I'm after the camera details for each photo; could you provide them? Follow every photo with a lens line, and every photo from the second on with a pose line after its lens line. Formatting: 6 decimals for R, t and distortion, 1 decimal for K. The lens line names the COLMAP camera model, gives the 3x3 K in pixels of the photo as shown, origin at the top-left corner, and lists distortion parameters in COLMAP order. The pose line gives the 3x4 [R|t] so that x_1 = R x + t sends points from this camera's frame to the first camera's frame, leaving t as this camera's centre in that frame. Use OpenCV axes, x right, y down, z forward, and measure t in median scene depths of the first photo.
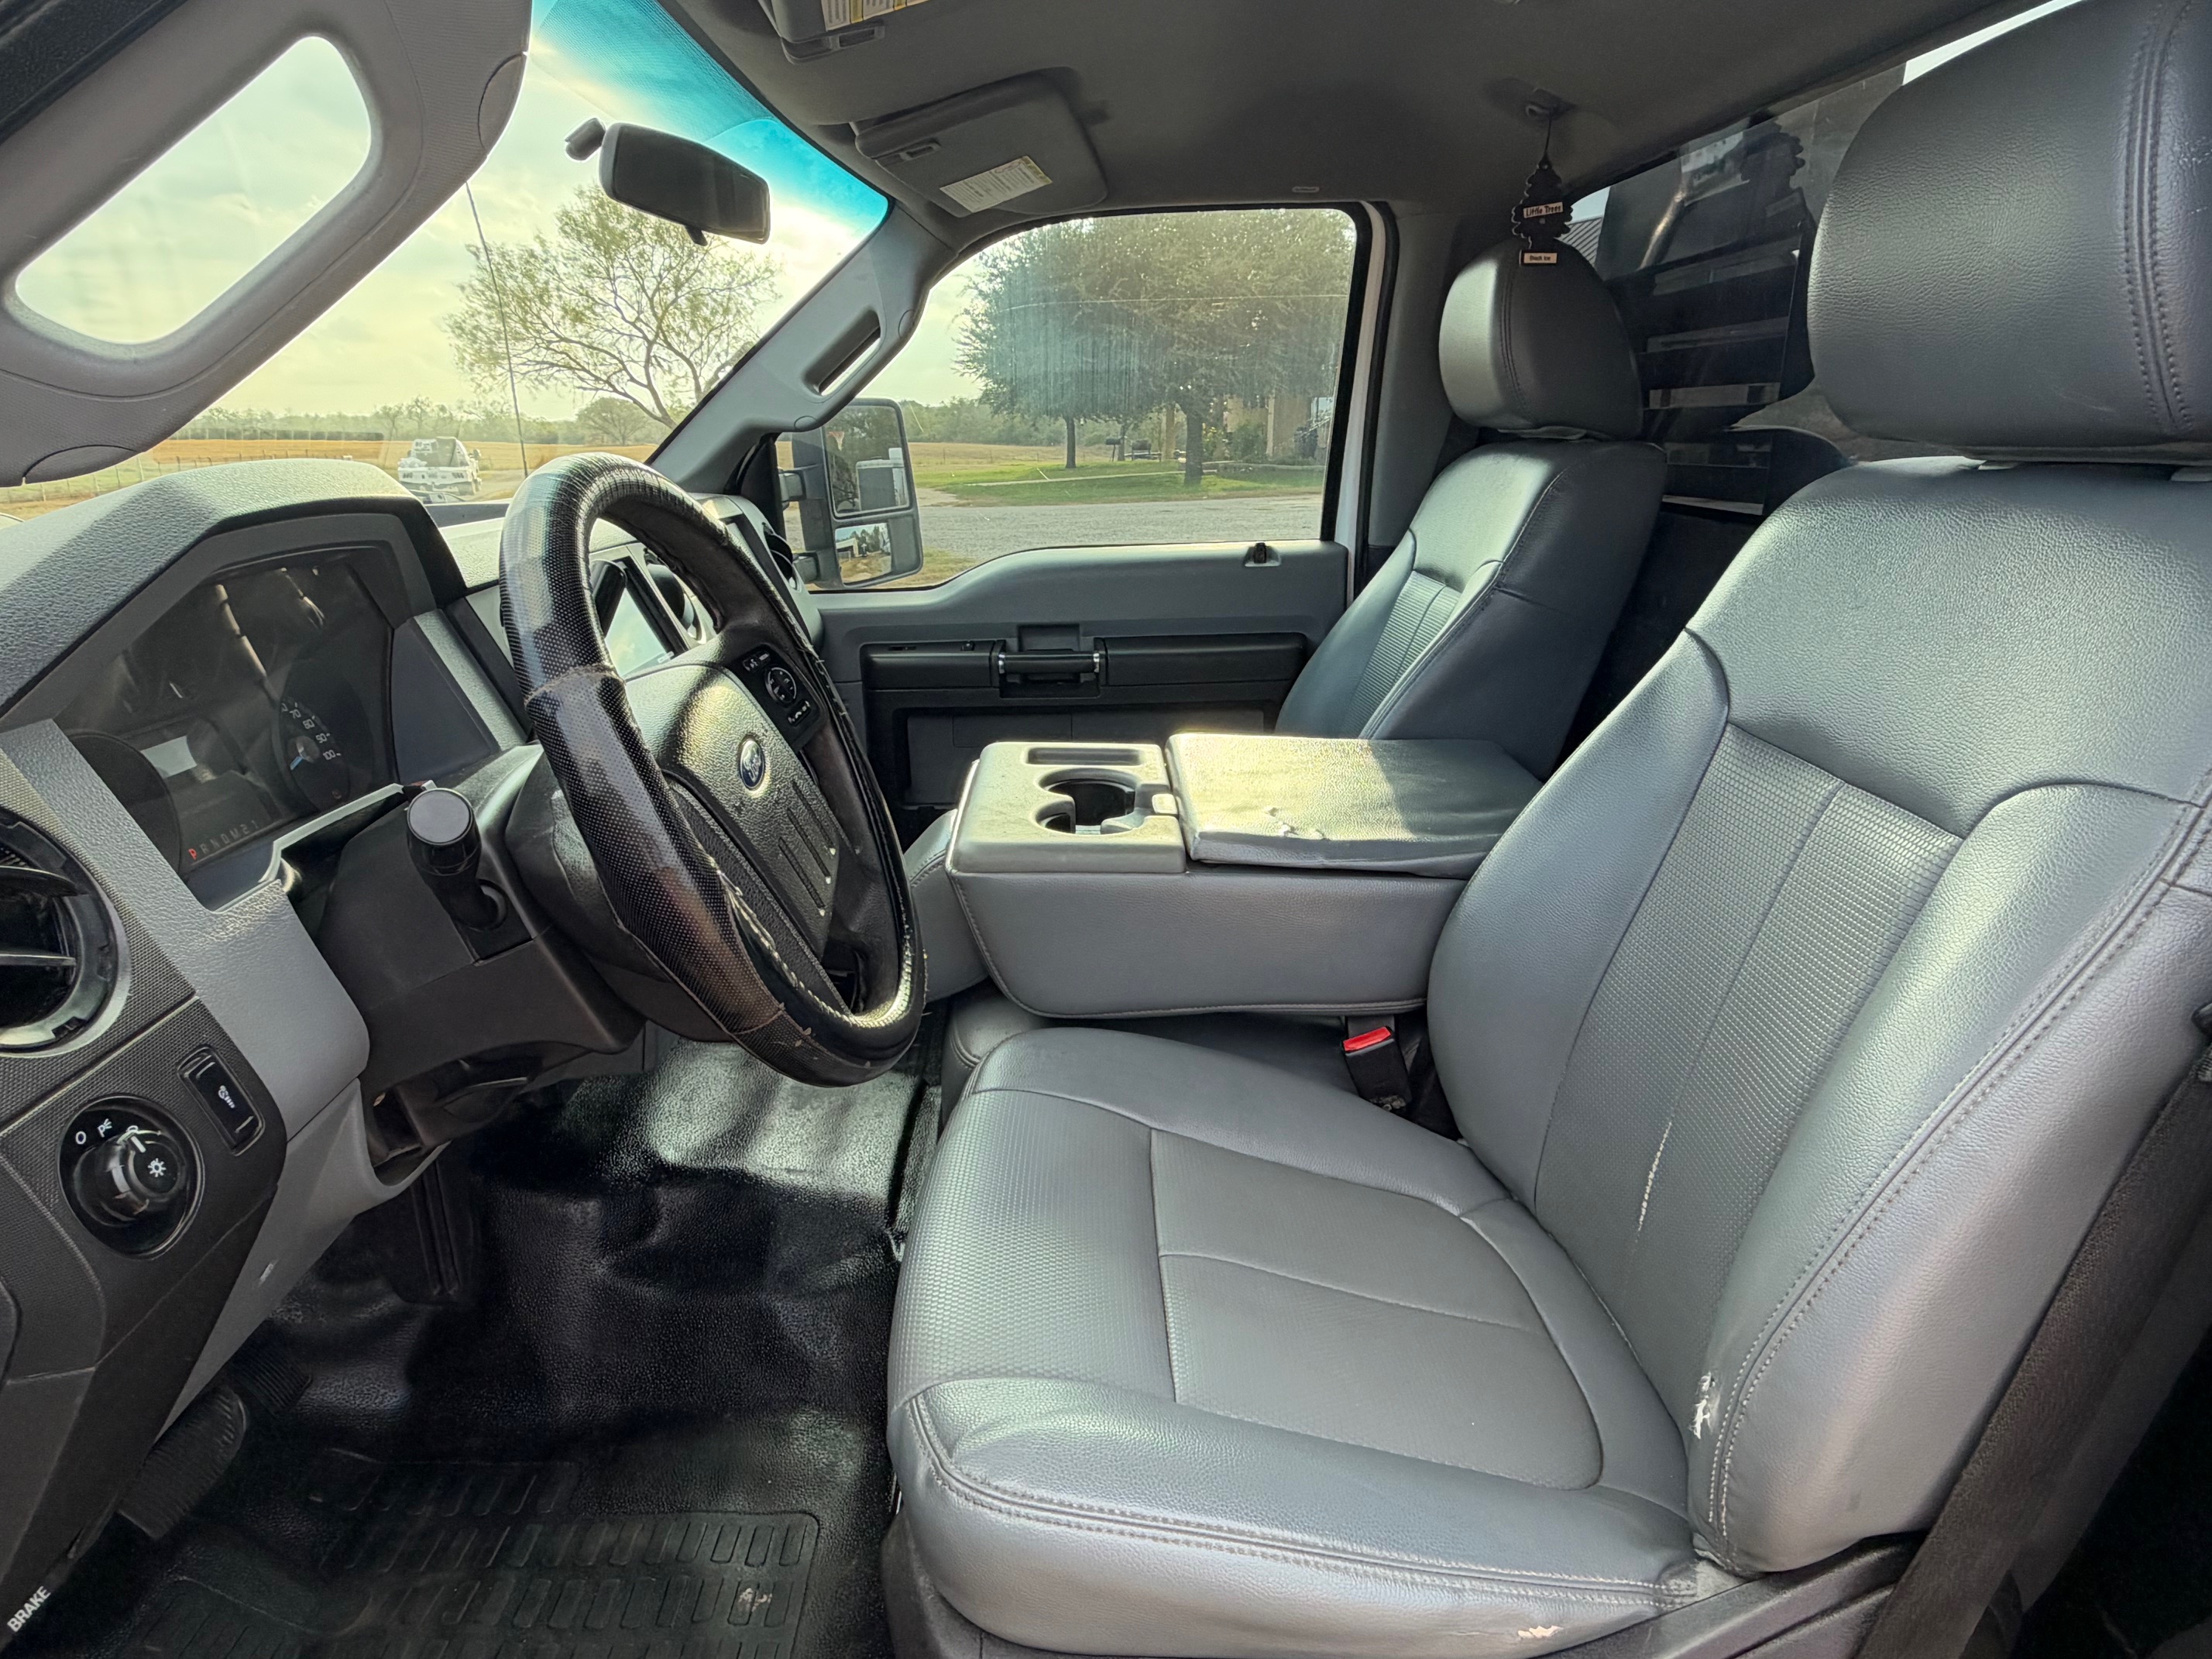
lens RADIAL K [[1255.8, 0, 1106.0], [0, 1255.8, 829.5], [0, 0, 1]] dist [-0.003626, 0.000080]
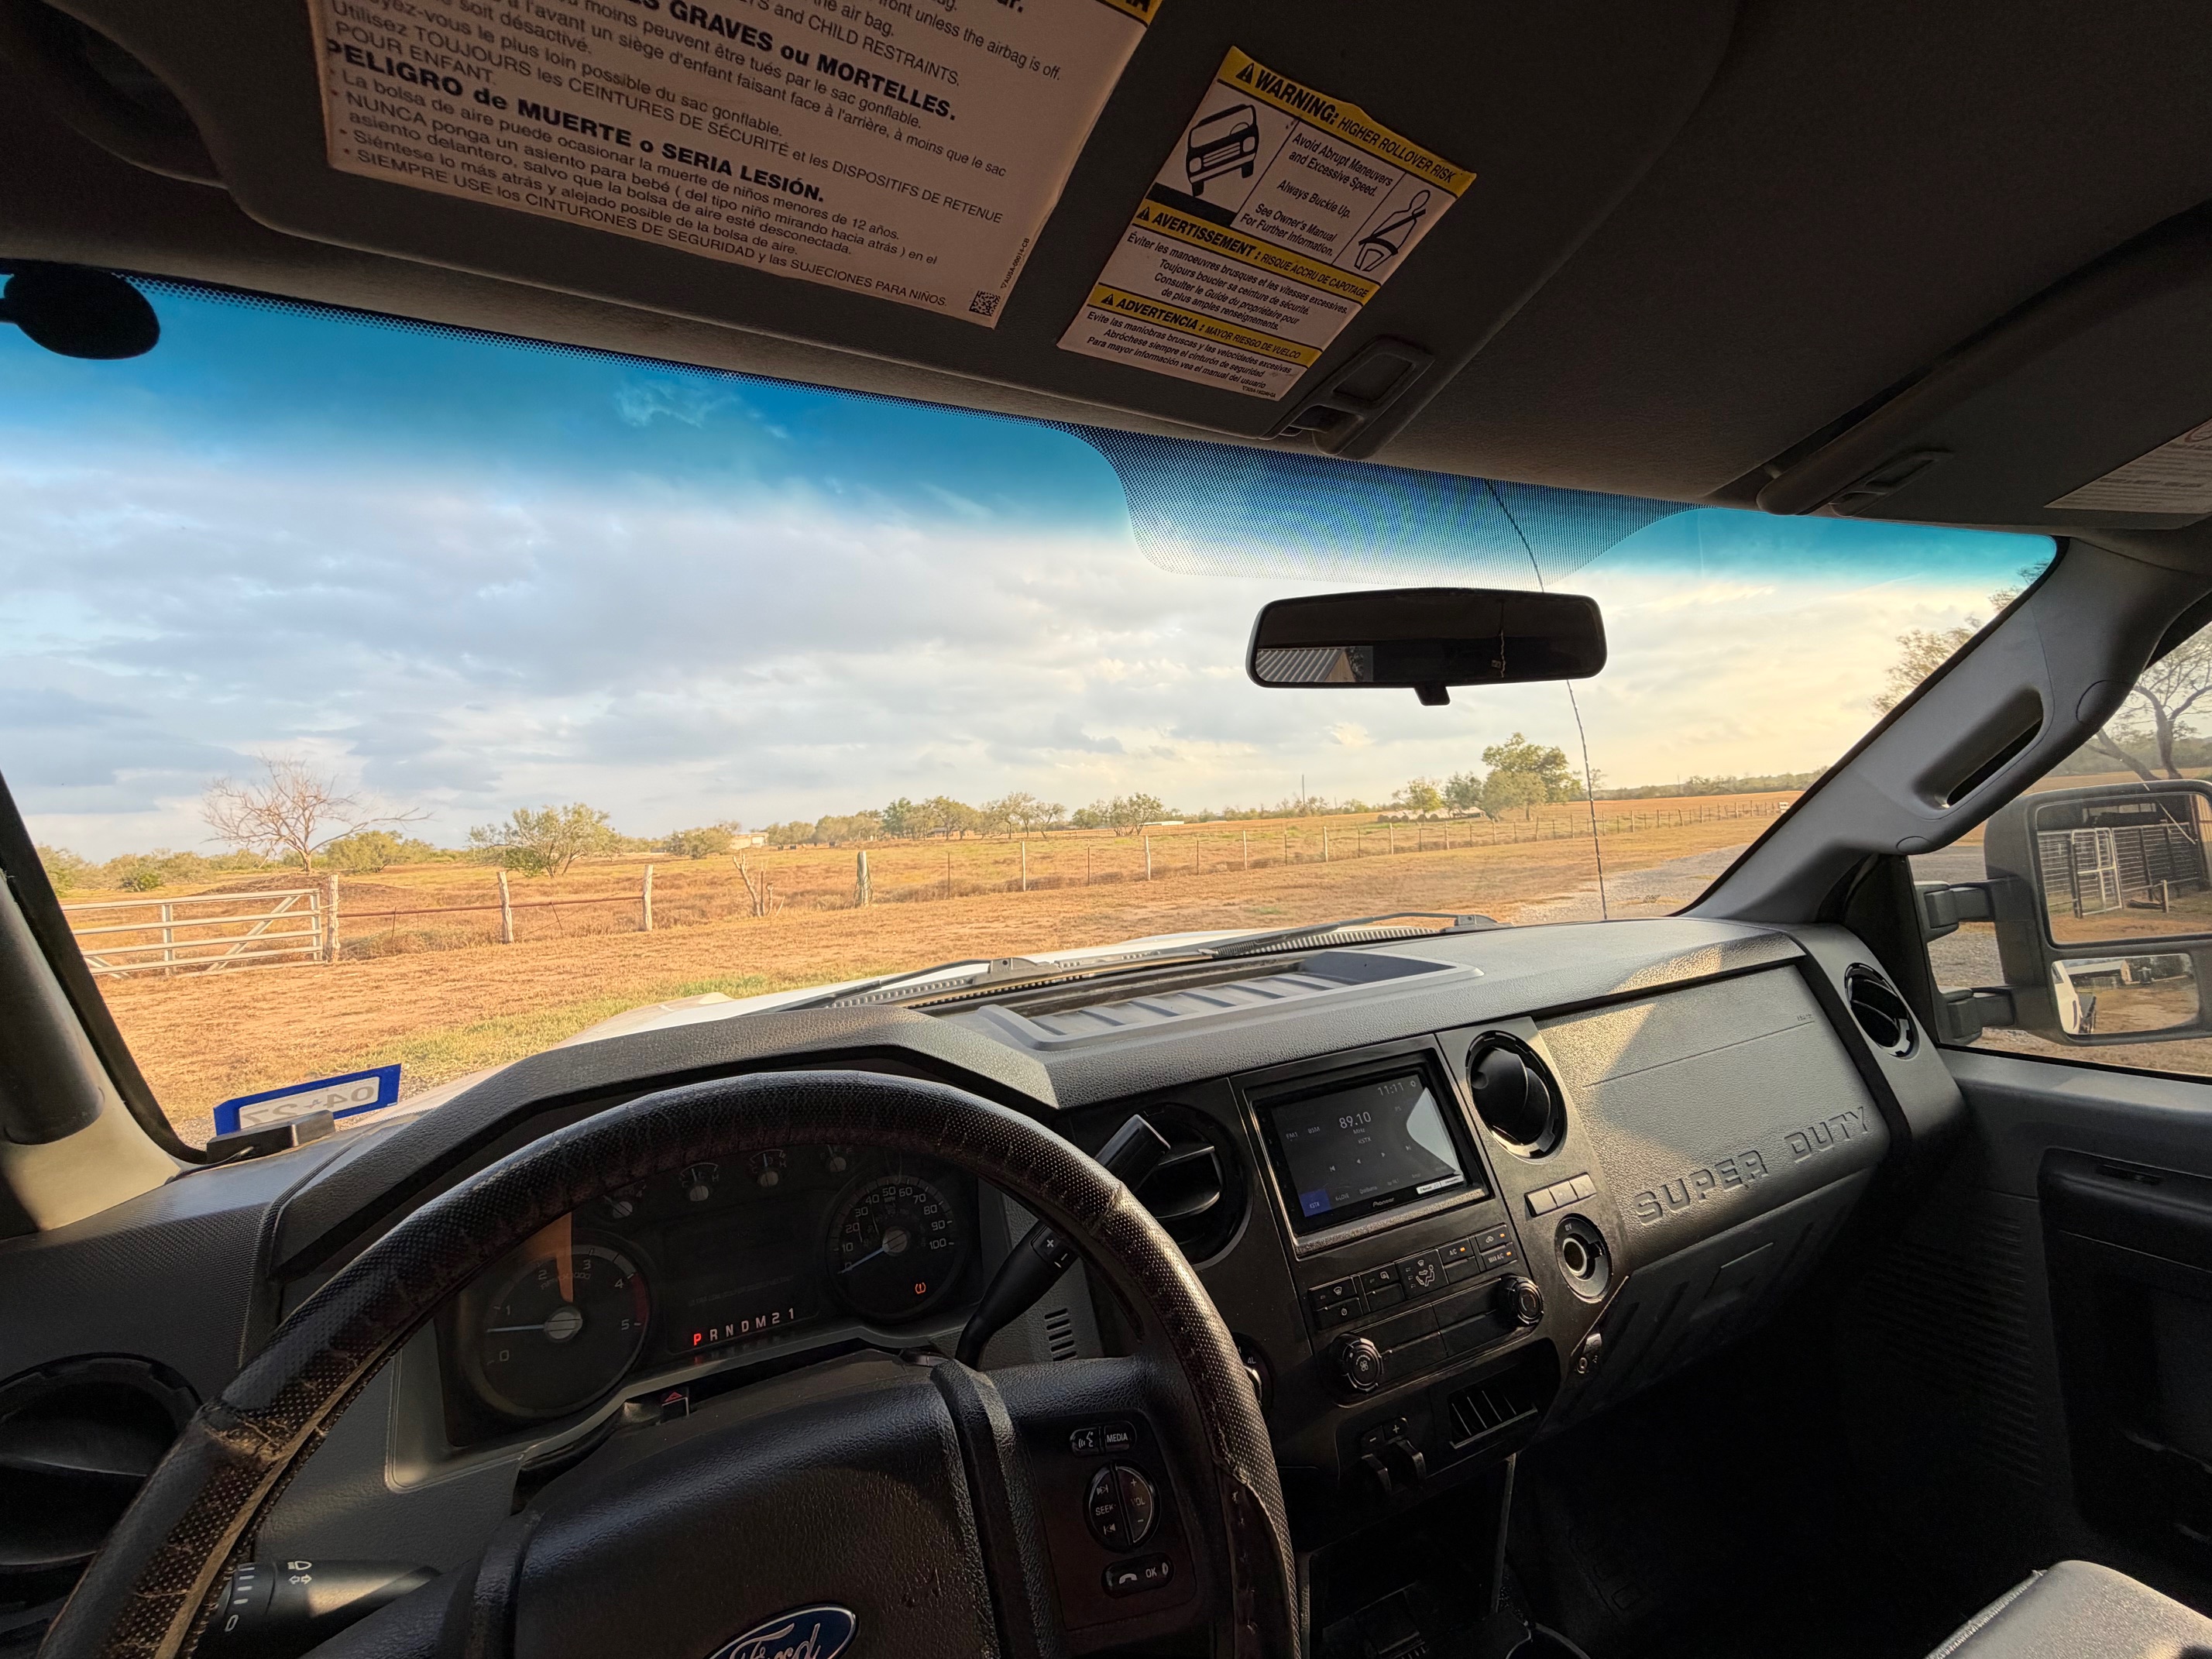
lens RADIAL K [[877.4, 0, 1106.0], [0, 877.4, 829.5], [0, 0, 1]] dist [-0.001795, -0.000254]
pose [[0.371456, -0.026484, -0.928073, 0.100184], [-0.216036, 0.969691, -0.114139, -0.260189], [0.902967, 0.242895, 0.354476, 0.585593]]
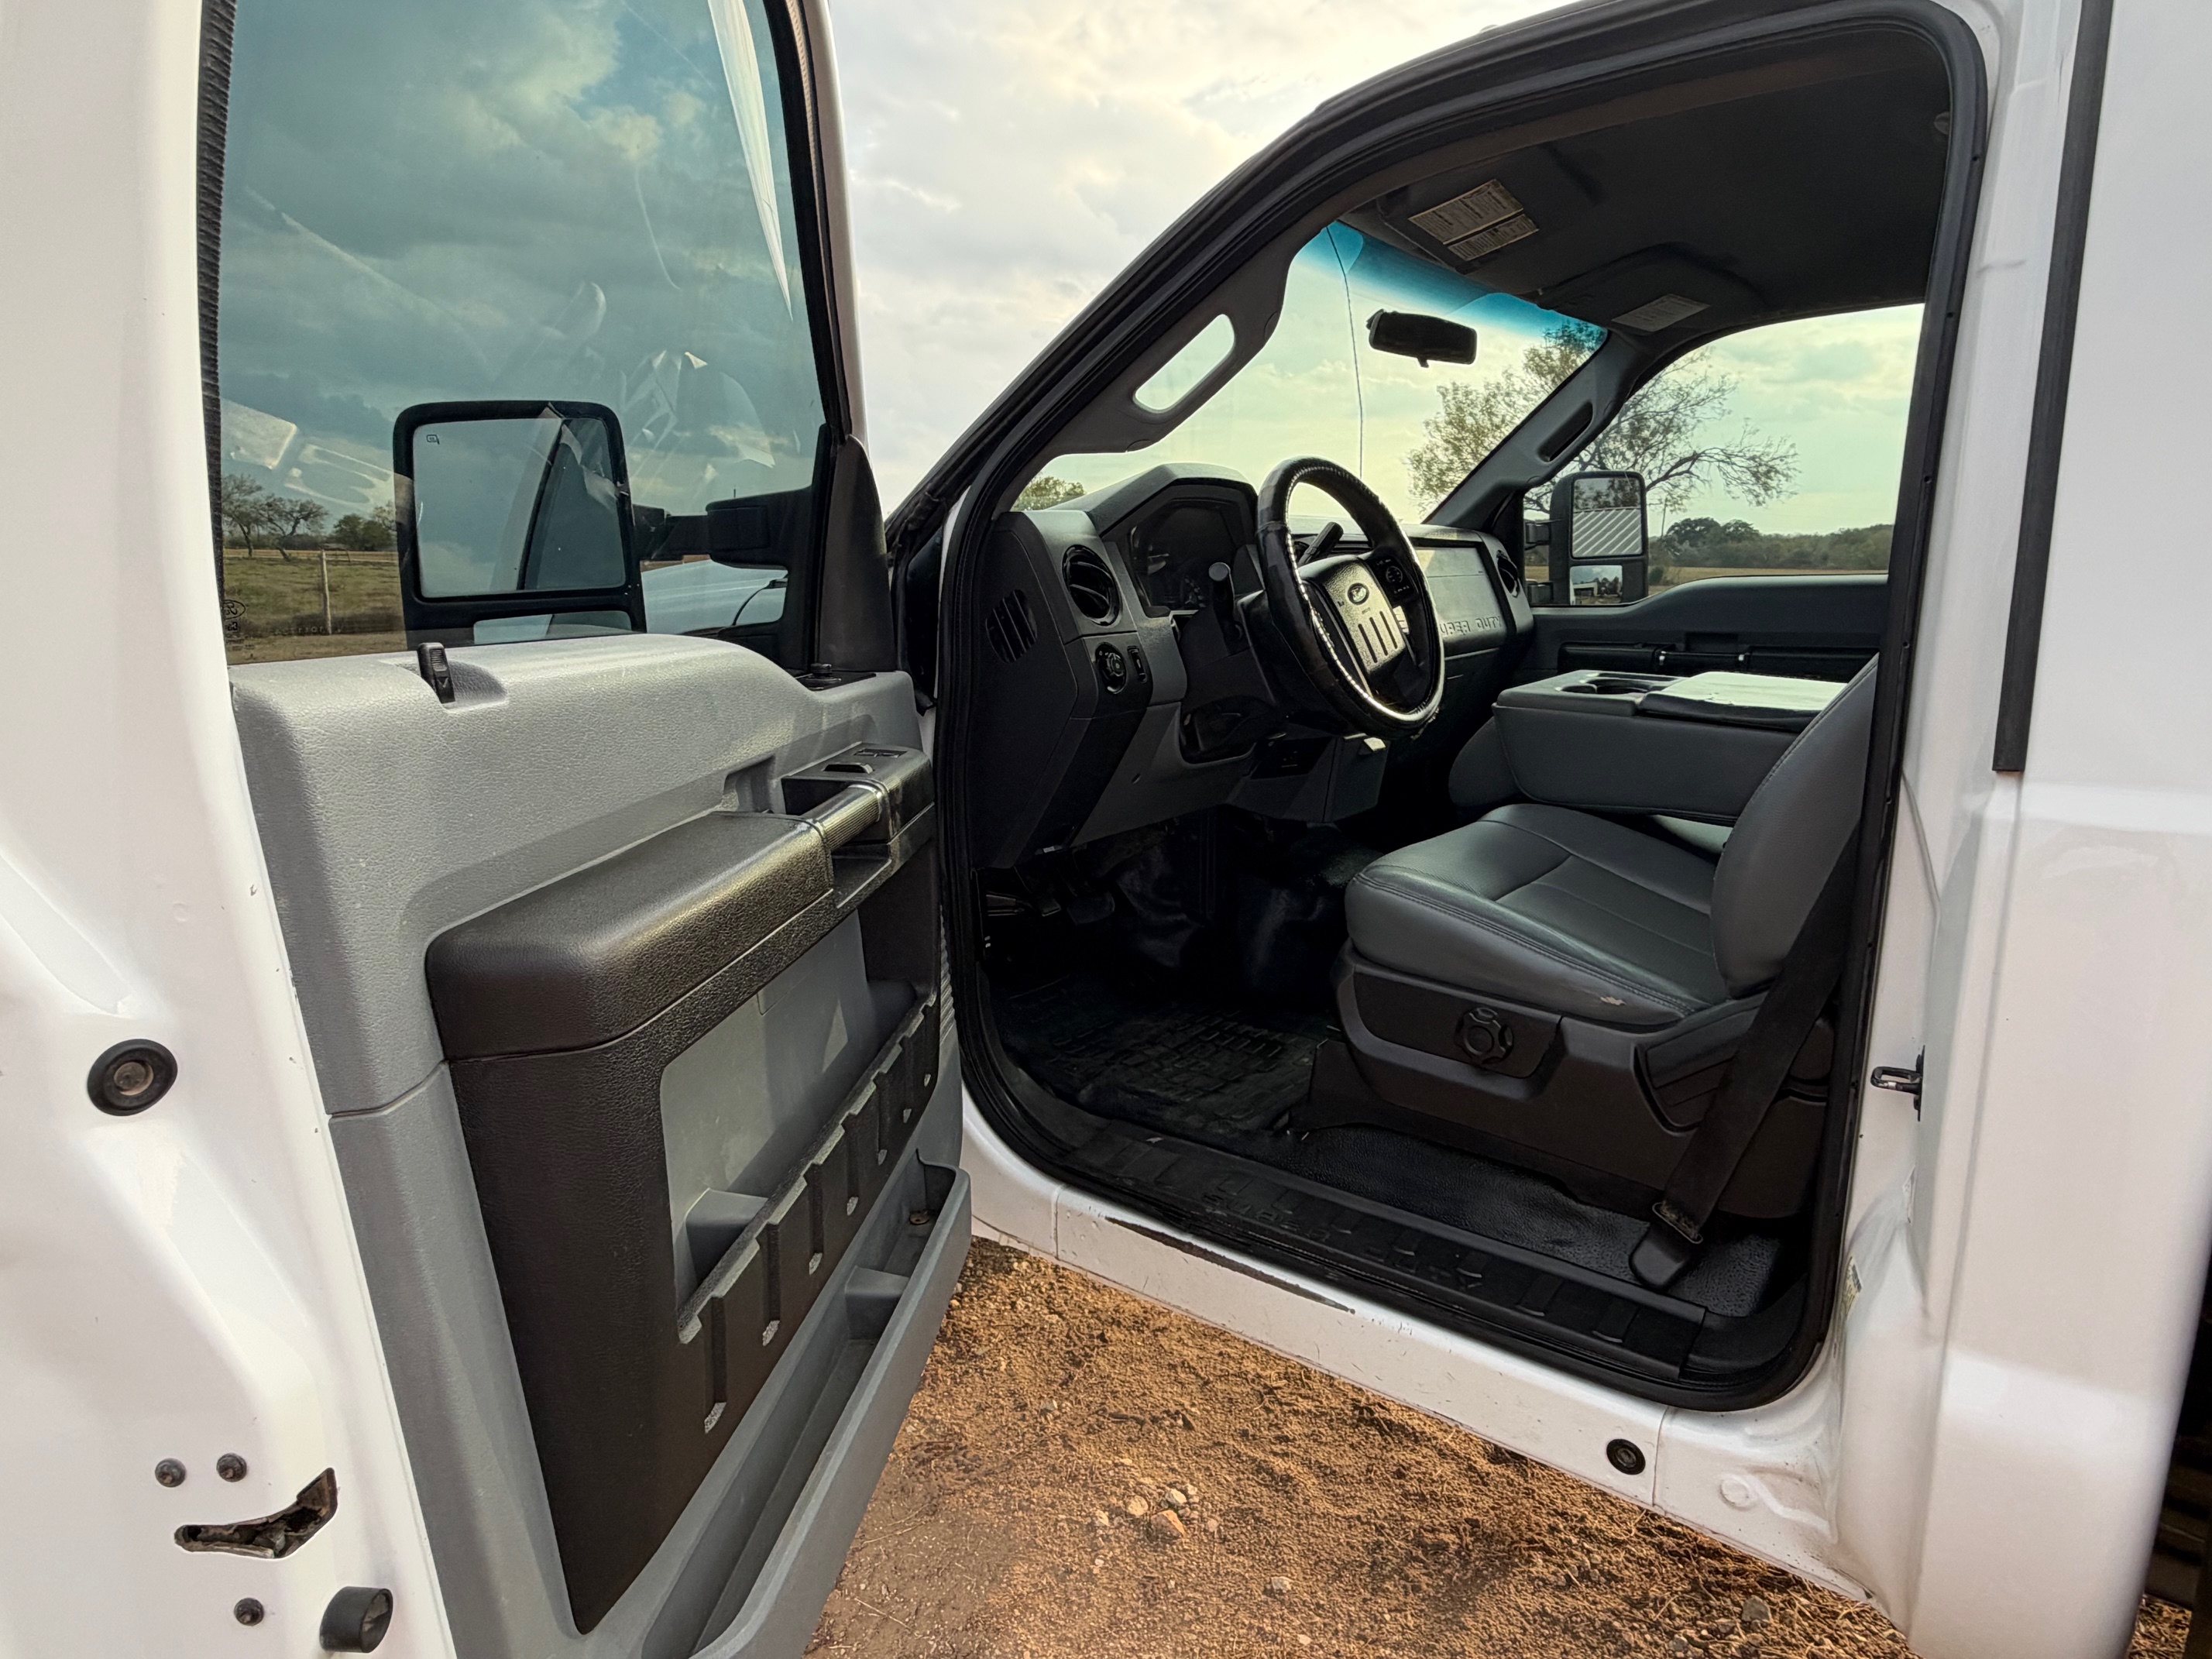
lens RADIAL K [[1255.8, 0, 1106.0], [0, 1255.8, 829.5], [0, 0, 1]] dist [-0.003626, 0.000080]
pose [[0.772358, 0.134546, -0.620774, 0.517924], [-0.190416, 0.981405, -0.024203, 0.316015], [0.605975, 0.136898, 0.783616, -0.602624]]
